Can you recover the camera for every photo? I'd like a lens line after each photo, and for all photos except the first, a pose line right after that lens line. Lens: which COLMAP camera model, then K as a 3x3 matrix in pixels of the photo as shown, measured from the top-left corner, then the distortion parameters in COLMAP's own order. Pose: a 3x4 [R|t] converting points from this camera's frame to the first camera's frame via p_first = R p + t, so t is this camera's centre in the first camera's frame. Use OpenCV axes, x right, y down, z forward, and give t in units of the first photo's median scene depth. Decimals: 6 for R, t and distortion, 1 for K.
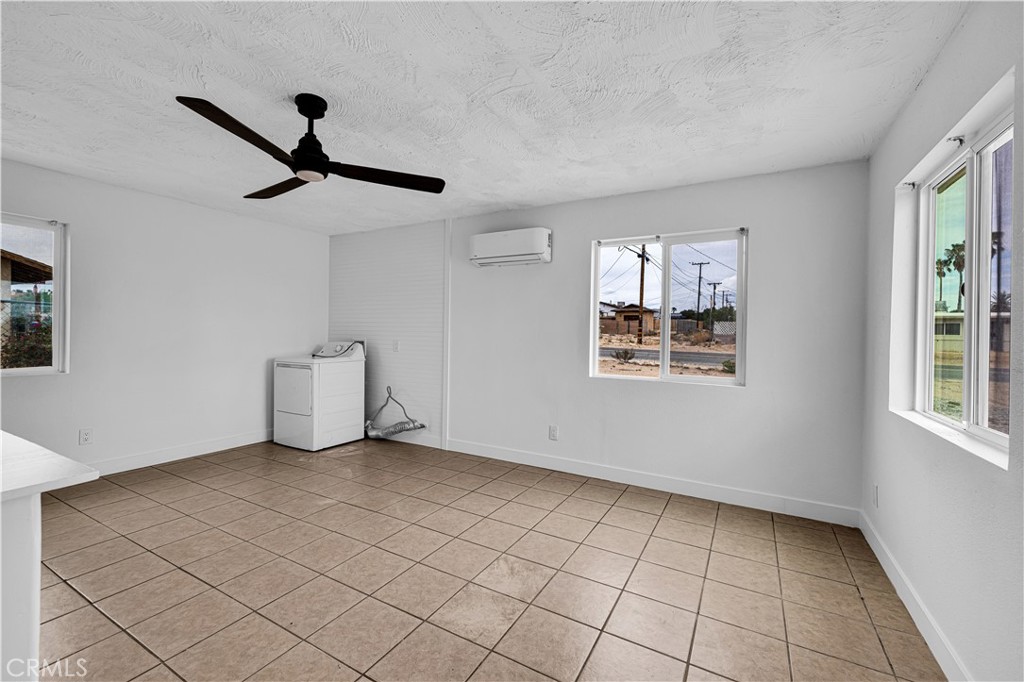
lens RADIAL K [[426.7, 0, 512.0], [0, 426.7, 337.6], [0, 0, 1]] dist [0.003479, 0.000234]
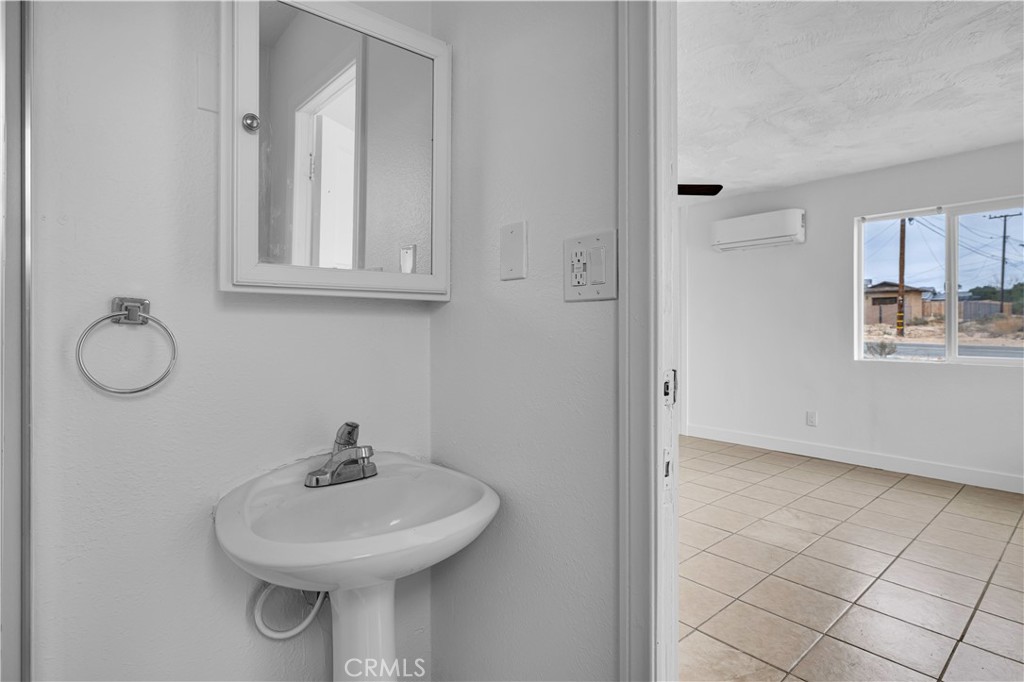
lens RADIAL K [[528.6, 0, 507.6], [0, 528.6, 331.2], [0, 0, 1]] dist [0.004260, 0.000155]
pose [[0.942190, -0.017823, -0.334604, -0.171371], [0.015305, 0.999831, -0.010162, 0.030810], [0.334728, 0.004454, 0.942304, -0.422207]]
